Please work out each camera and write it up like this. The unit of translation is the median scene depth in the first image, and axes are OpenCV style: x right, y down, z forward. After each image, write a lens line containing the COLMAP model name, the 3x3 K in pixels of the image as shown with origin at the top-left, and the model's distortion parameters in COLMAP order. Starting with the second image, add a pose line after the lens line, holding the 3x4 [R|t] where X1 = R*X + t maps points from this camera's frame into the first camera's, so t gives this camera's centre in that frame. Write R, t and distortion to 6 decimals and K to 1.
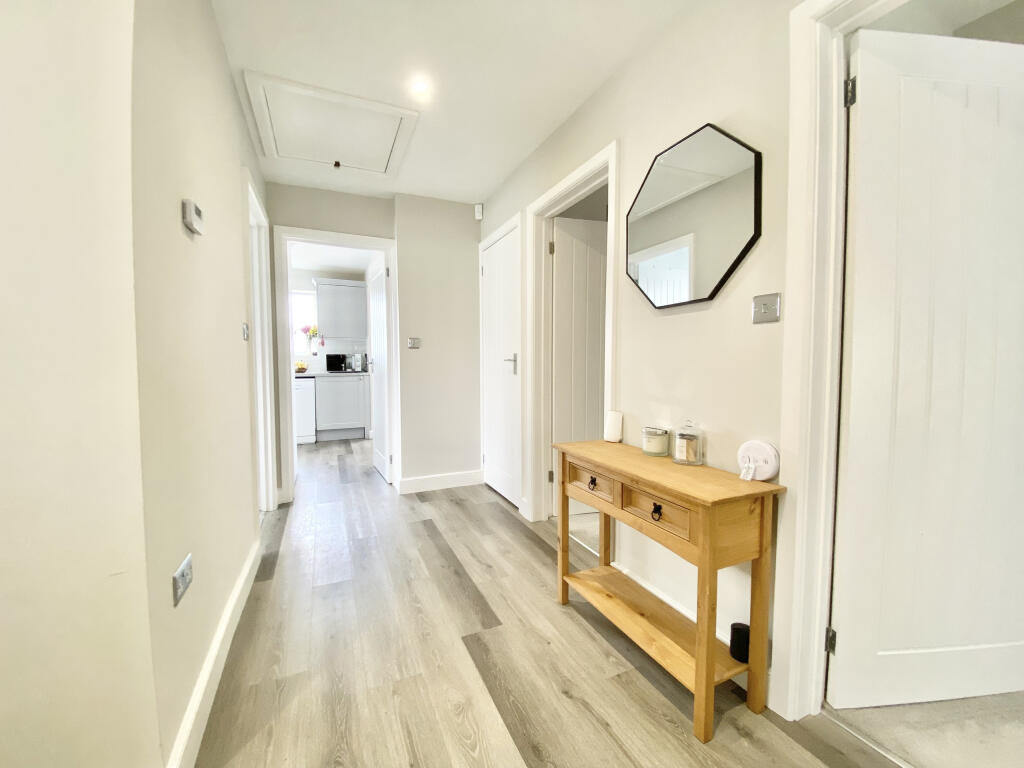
lens RADIAL K [[415.2, 0, 509.0], [0, 415.2, 381.6], [0, 0, 1]] dist [0.044854, -0.031645]
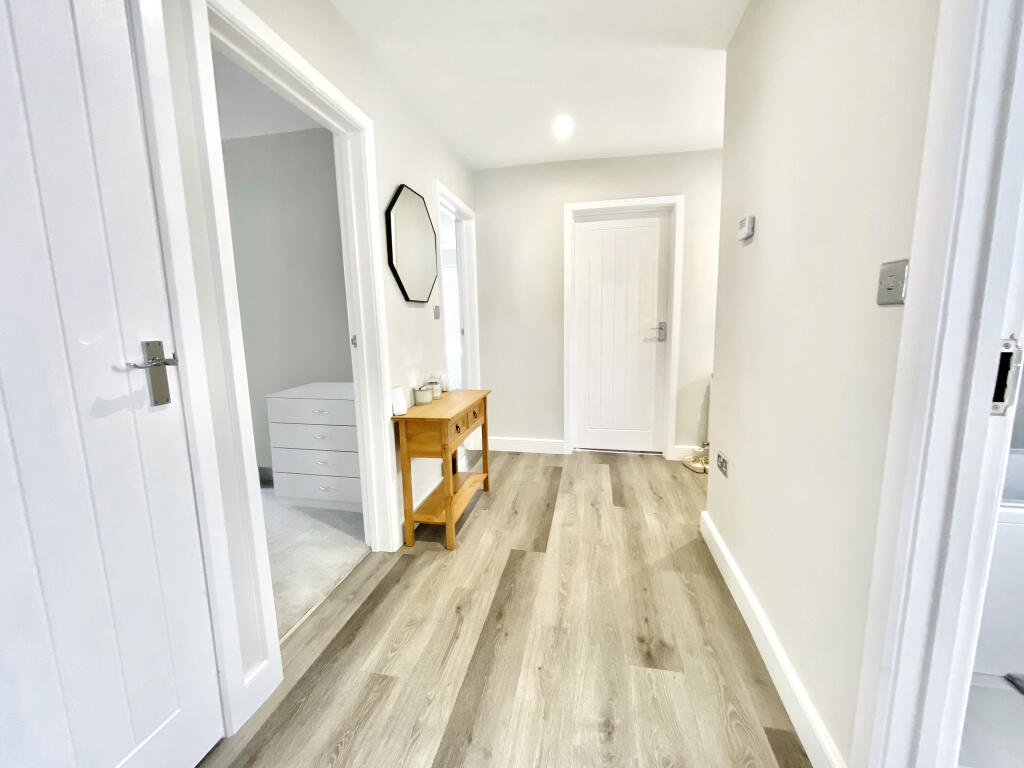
lens RADIAL K [[415.2, 0, 509.0], [0, 415.2, 381.6], [0, 0, 1]] dist [0.044854, -0.031645]
pose [[-0.812474, -0.066047, 0.579244, -0.713448], [0.049554, 0.982143, 0.181493, -0.148403], [-0.580888, 0.176162, -0.794692, 1.937512]]
